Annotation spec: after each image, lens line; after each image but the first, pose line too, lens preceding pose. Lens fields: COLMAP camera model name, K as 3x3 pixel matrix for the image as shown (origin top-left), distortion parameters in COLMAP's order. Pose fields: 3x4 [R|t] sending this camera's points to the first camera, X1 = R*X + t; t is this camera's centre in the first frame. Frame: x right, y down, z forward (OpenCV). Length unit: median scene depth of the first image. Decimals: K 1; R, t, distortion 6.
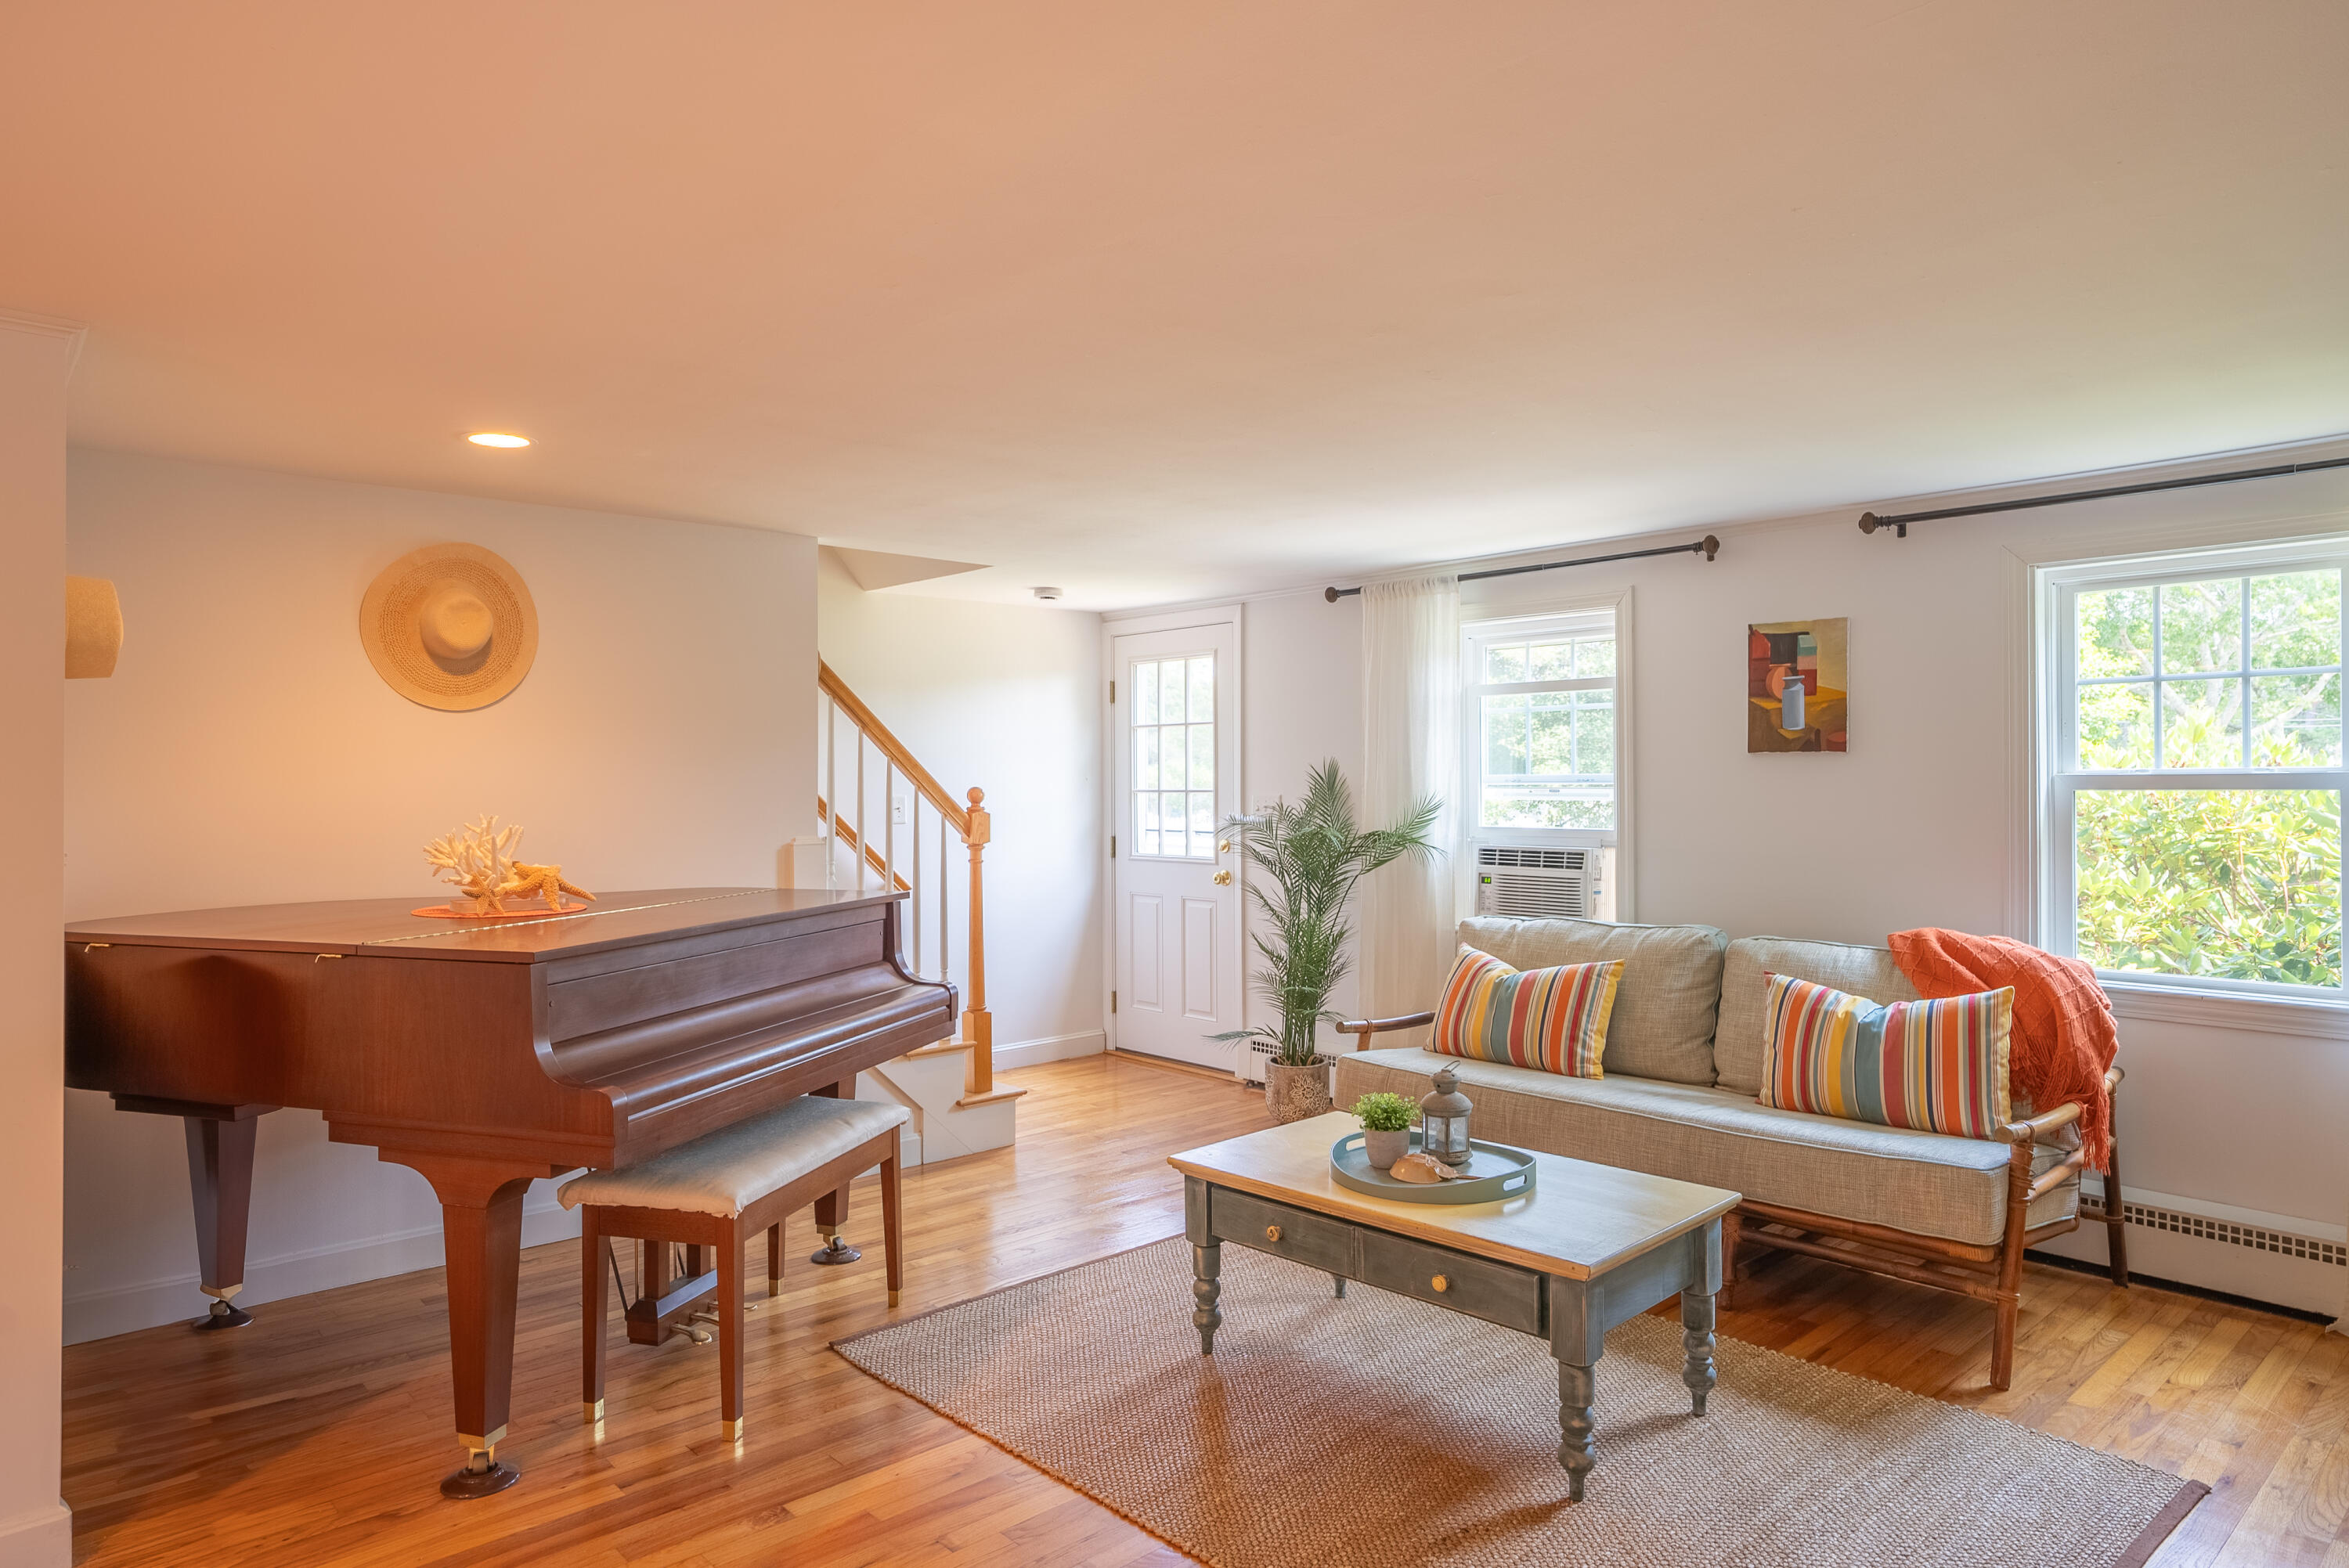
lens RADIAL K [[1426.4, 0, 1174.5], [0, 1426.4, 784.0], [0, 0, 1]] dist [-0.002399, -0.000851]
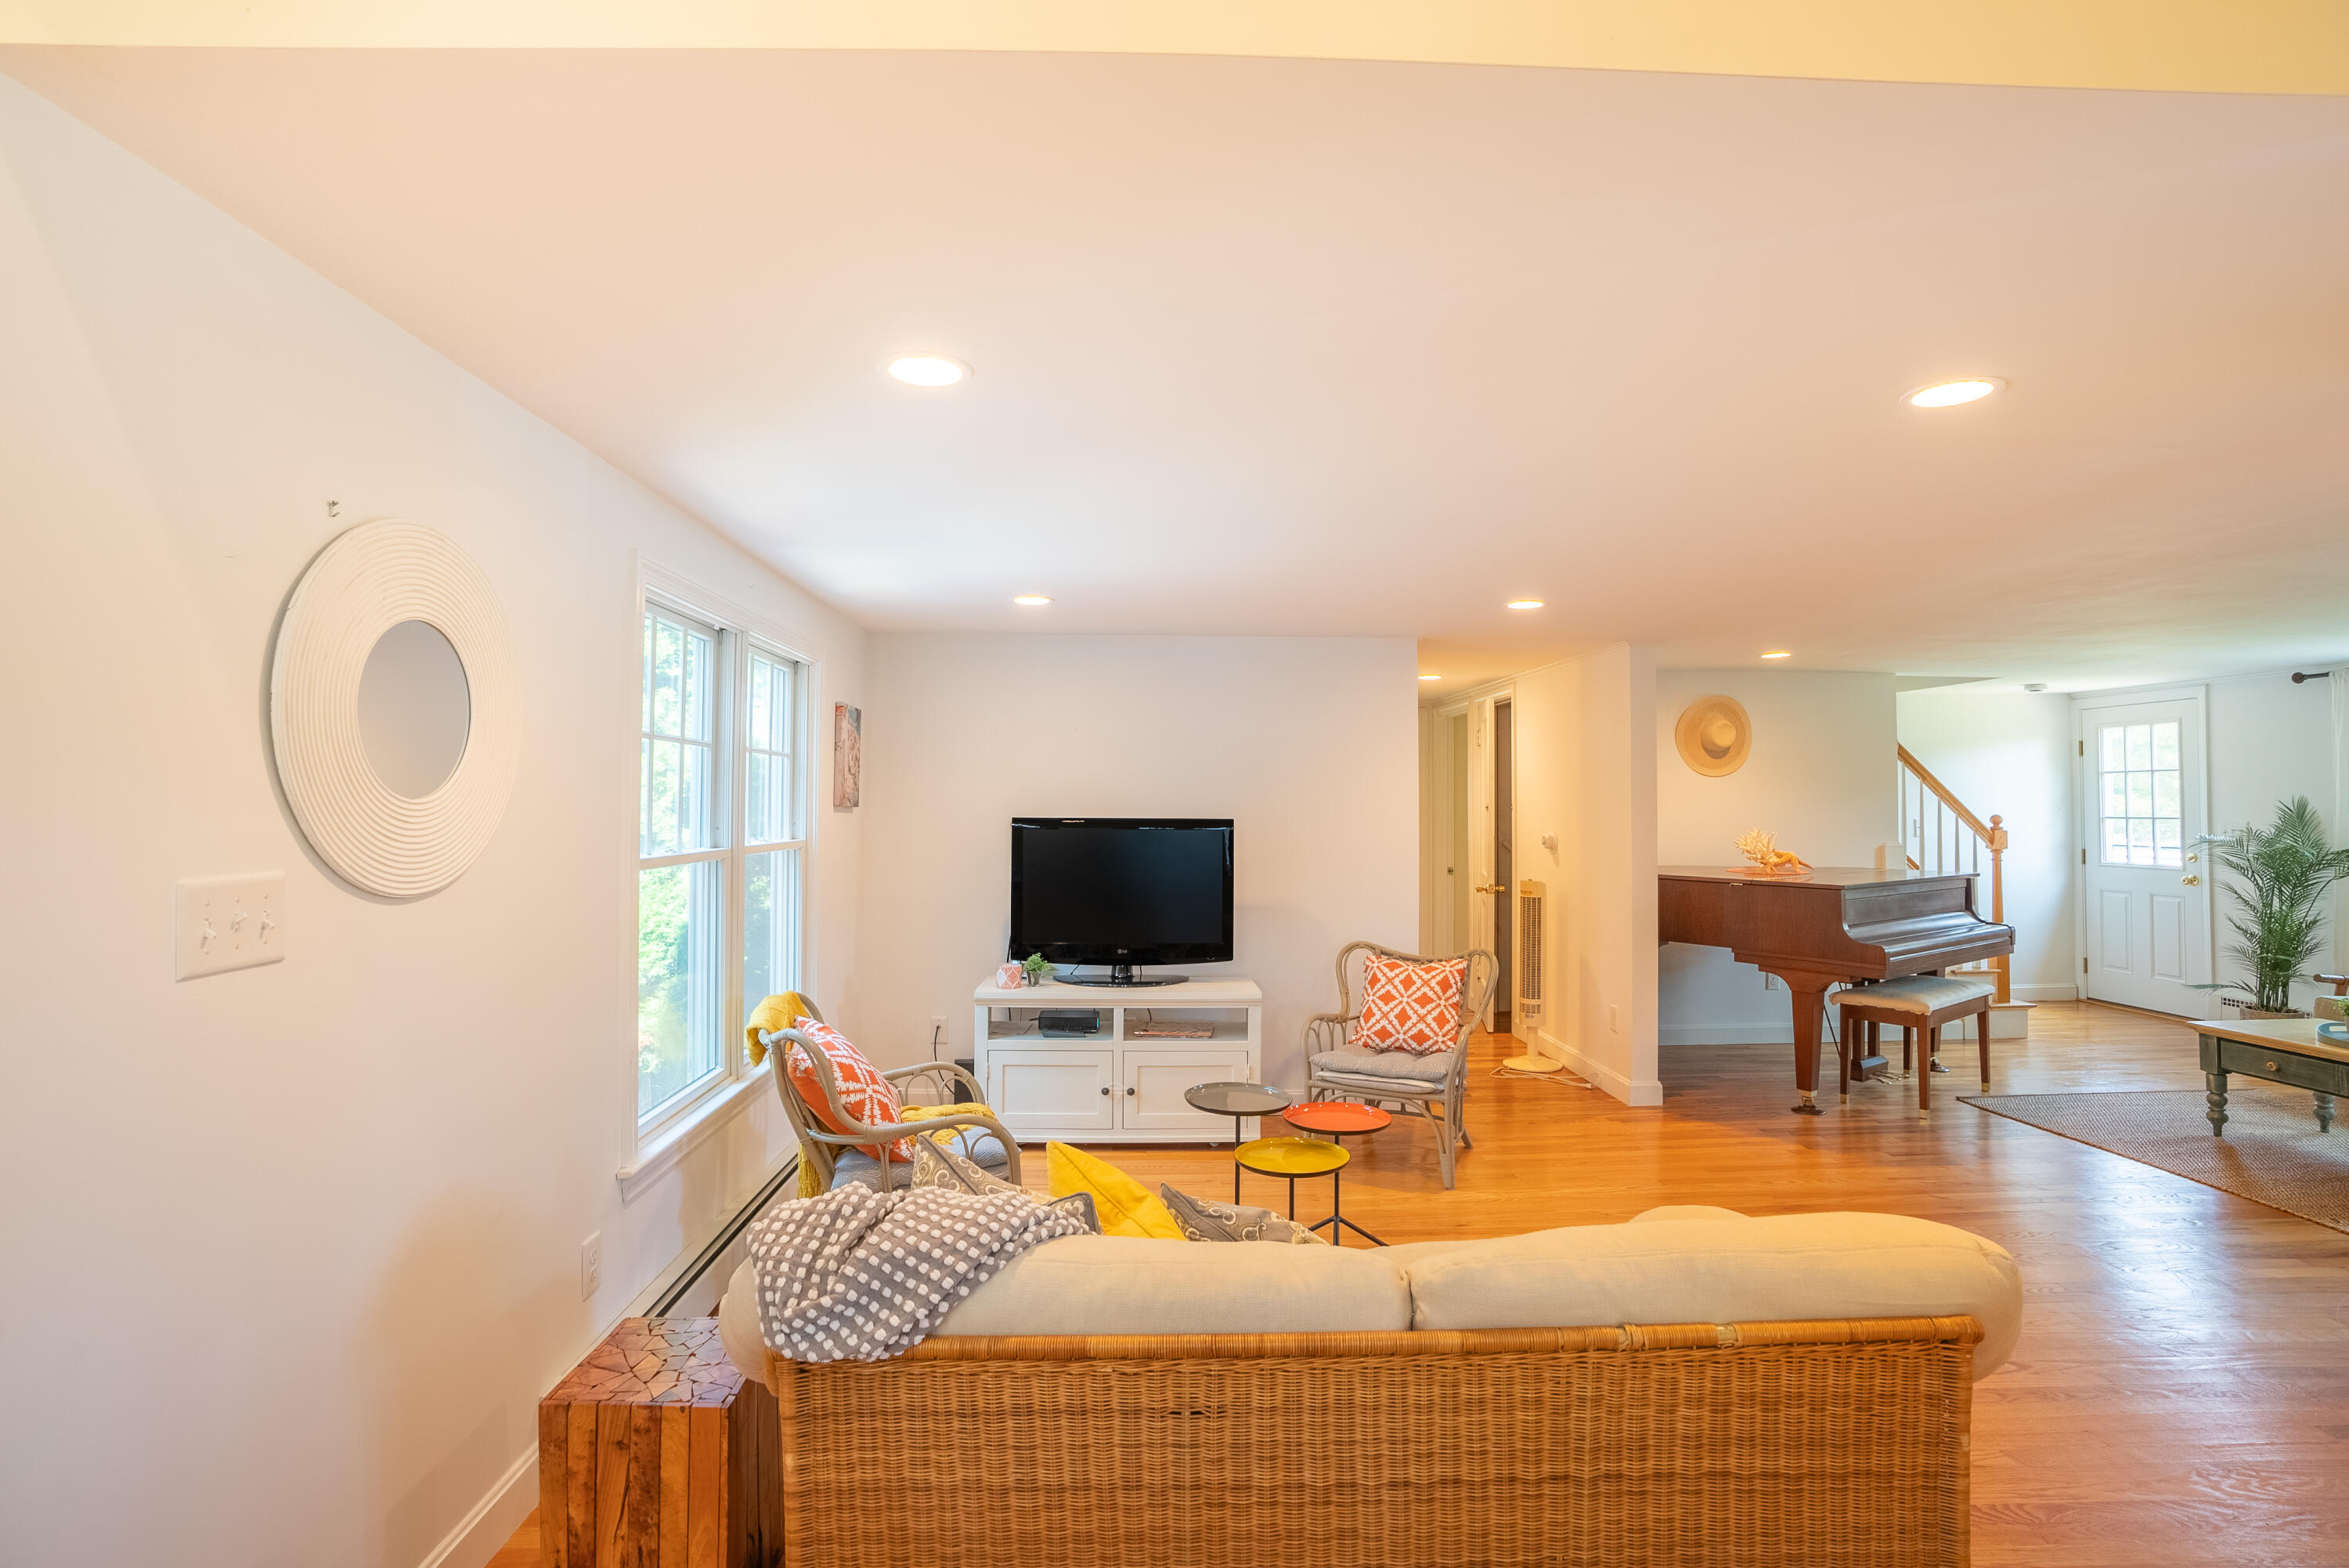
lens RADIAL K [[1080.7, 0, 1172.3], [0, 1080.7, 776.9], [0, 0, 1]] dist [-0.057337, 0.021215]
pose [[0.761734, -0.012904, -0.647761, -0.077979], [-0.005182, 0.999648, -0.026009, -0.004993], [0.647869, 0.023169, 0.761400, -0.529990]]
